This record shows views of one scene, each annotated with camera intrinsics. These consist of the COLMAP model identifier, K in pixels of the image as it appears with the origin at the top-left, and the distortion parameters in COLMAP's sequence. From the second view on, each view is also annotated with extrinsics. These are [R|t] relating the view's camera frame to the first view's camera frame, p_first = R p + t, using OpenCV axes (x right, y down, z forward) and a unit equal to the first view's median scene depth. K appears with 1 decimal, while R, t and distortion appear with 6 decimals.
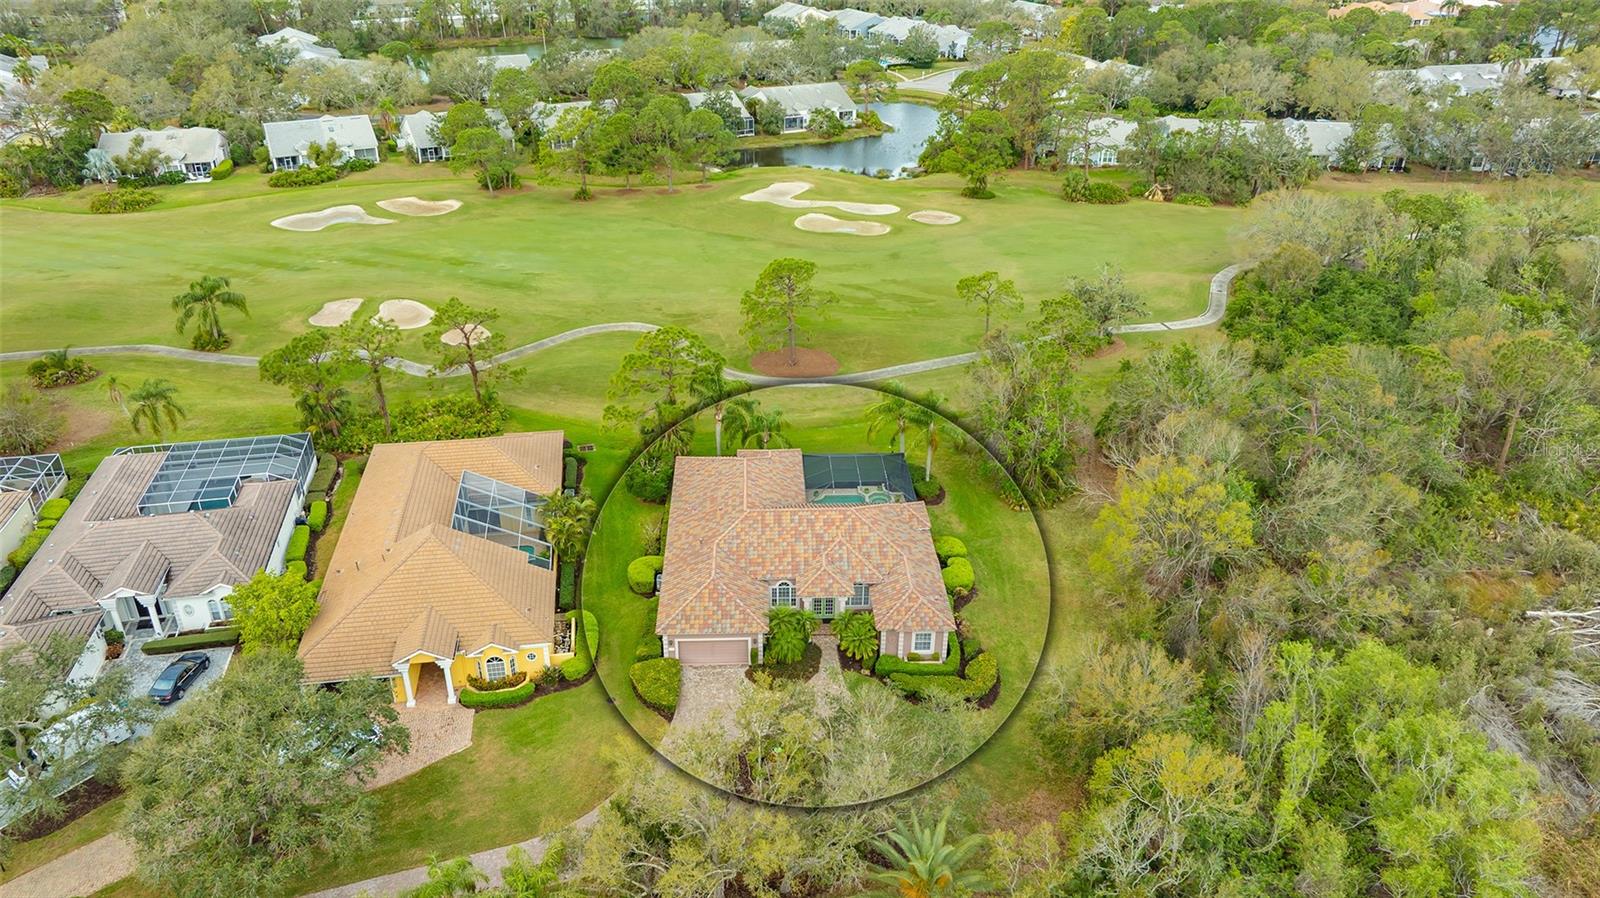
lens RADIAL K [[1135.4, 0, 800.0], [0, 1135.4, 449.0], [0, 0, 1]] dist [-0.017076, 0.002813]
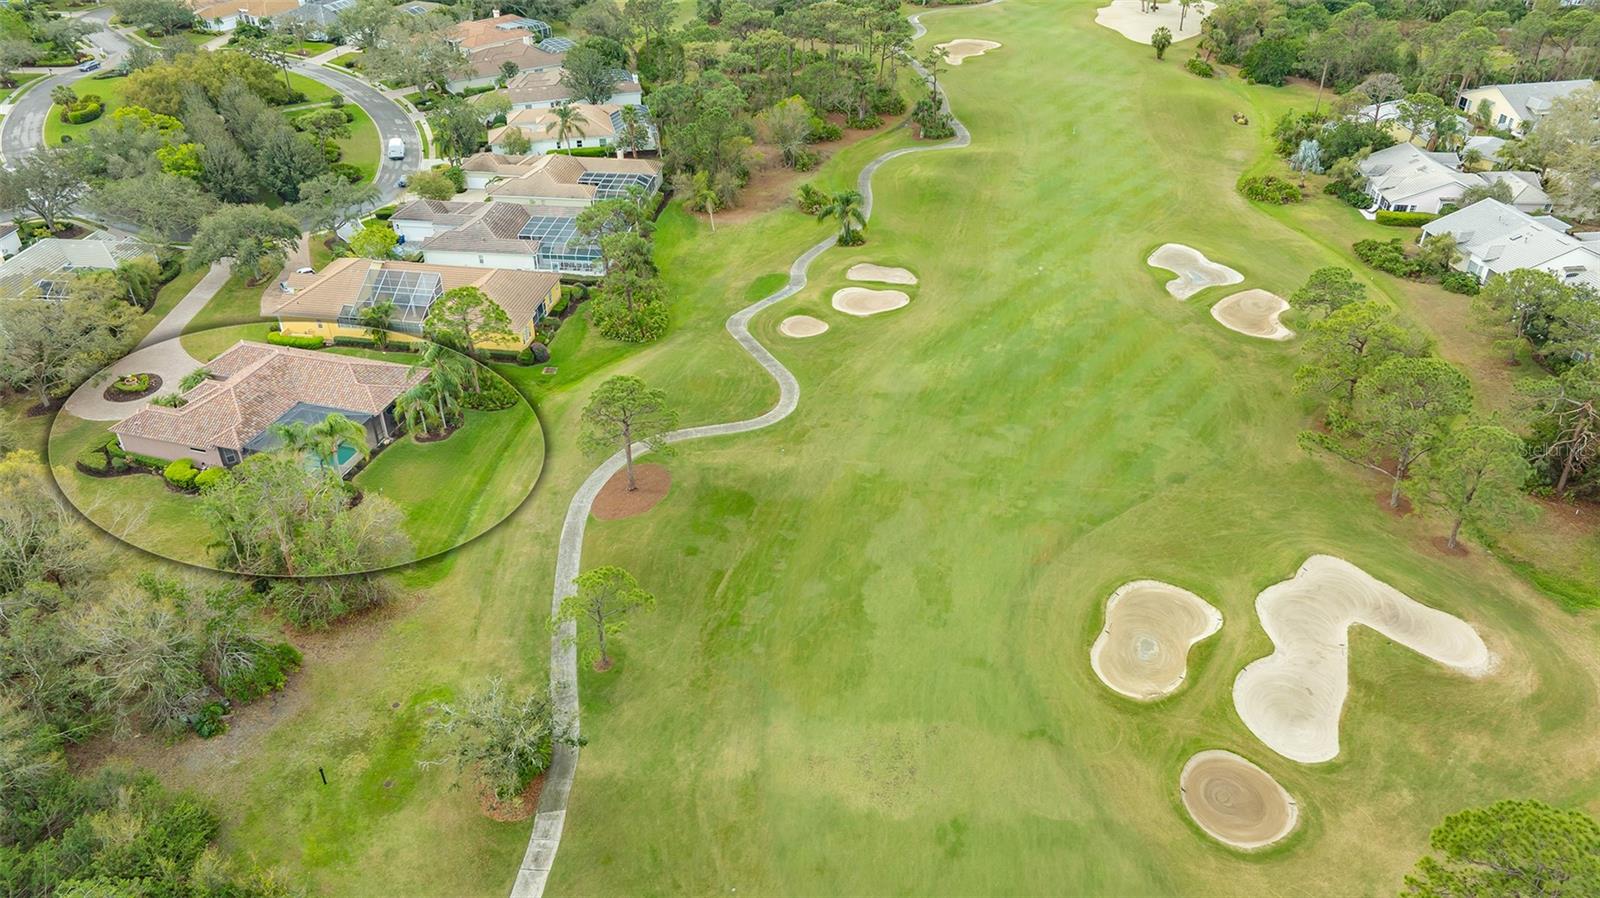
lens RADIAL K [[1135.4, 0, 800.0], [0, 1135.4, 449.0], [0, 0, 1]] dist [-0.017076, 0.002813]
pose [[-0.305380, 0.517486, -0.799344, 0.989250], [-0.451045, 0.660689, 0.600040, -1.053714], [0.838631, 0.543781, 0.031648, 1.622683]]
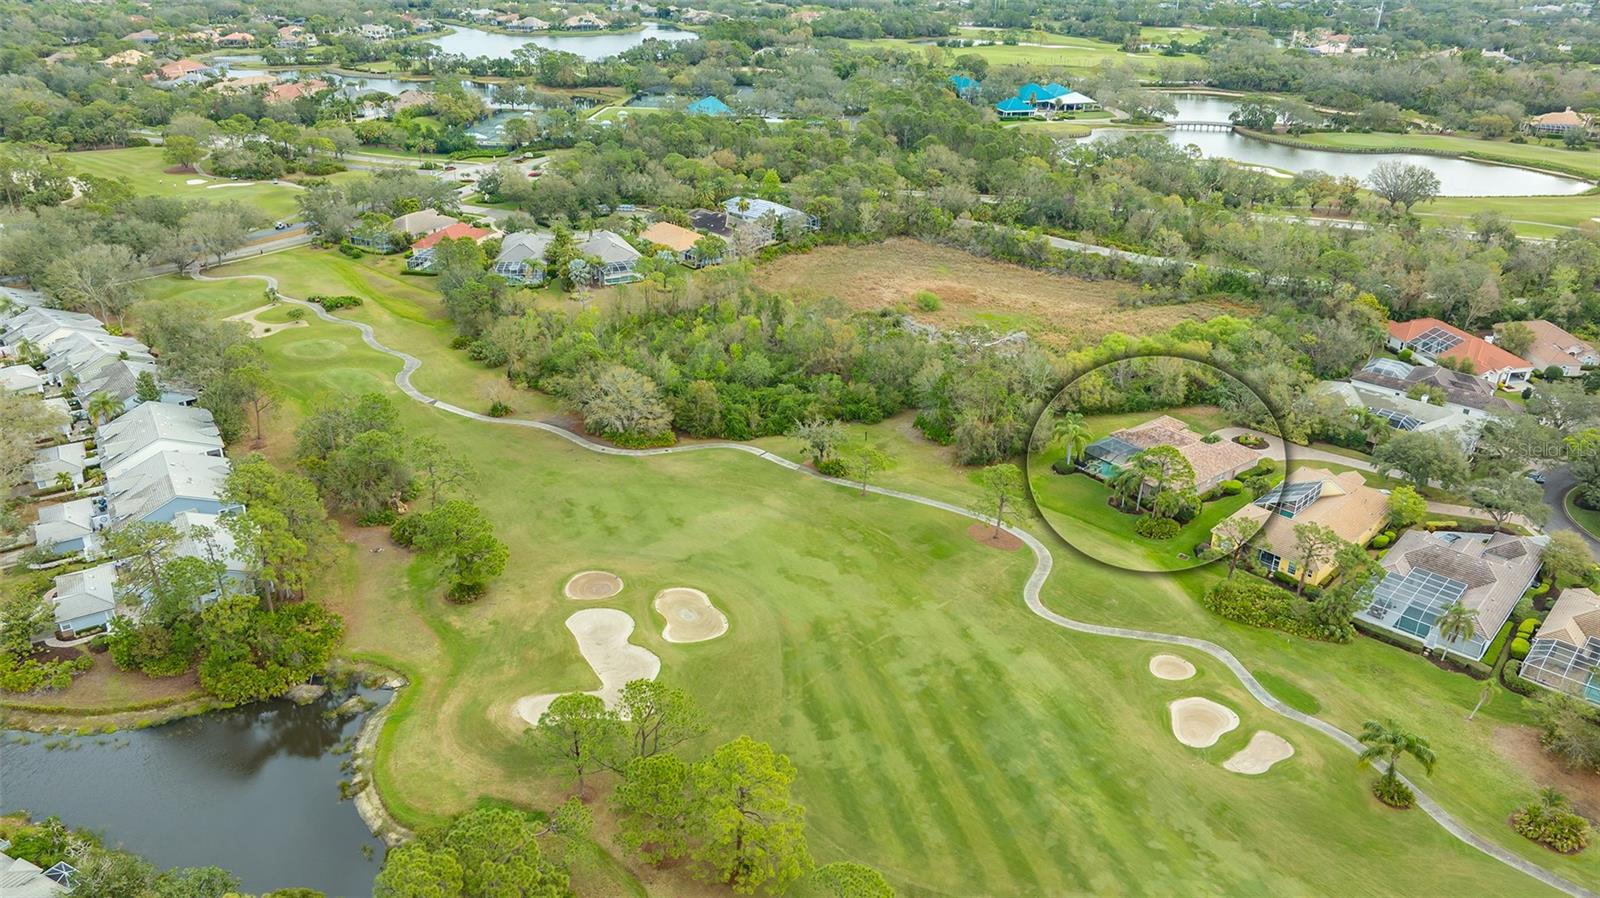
lens RADIAL K [[1135.4, 0, 800.0], [0, 1135.4, 449.0], [0, 0, 1]] dist [-0.017076, 0.002813]
pose [[-0.565172, -0.356143, 0.744139, -1.316533], [0.379666, 0.688529, 0.617884, -1.667314], [-0.732416, 0.631735, -0.253923, 2.223484]]
